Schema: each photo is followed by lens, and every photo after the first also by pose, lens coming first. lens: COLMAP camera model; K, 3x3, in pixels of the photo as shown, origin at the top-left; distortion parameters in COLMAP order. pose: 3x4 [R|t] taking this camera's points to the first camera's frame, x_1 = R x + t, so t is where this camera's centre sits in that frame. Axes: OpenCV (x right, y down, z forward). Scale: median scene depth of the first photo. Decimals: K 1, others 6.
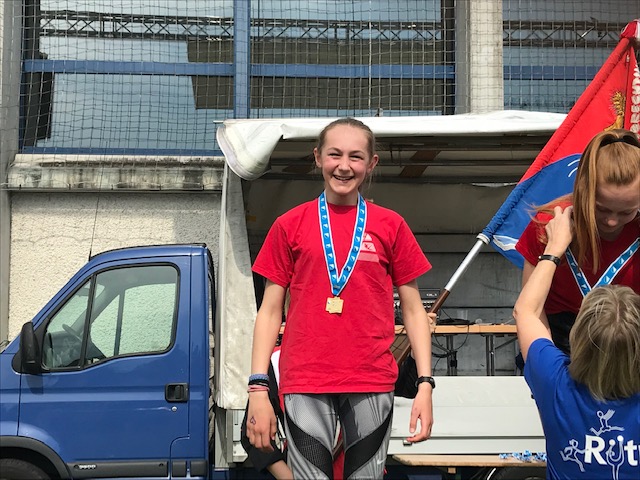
lens RADIAL K [[1127.8, 0, 307.7], [0, 1127.8, 235.9], [0, 0, 1]] dist [0.153839, -0.079154]
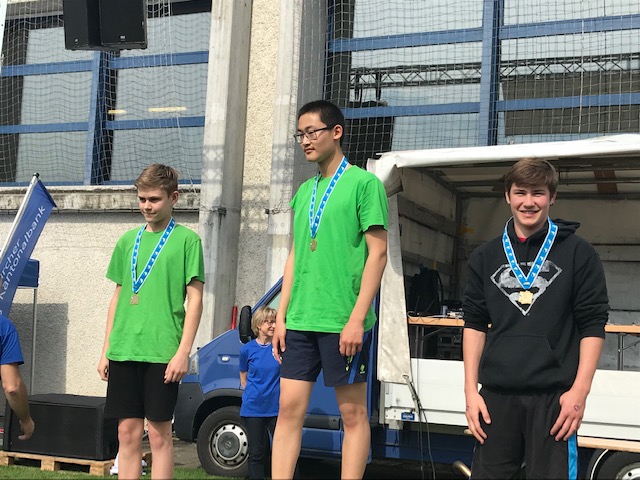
lens RADIAL K [[970.9, 0, 320.0], [0, 970.9, 240.0], [0, 0, 1]] dist [0.251104, -1.084923]
pose [[0.891107, 0.003775, -0.453778, 0.281415], [-0.006652, 0.999967, -0.004744, 0.000607], [0.453745, 0.007246, 0.891102, -0.002163]]
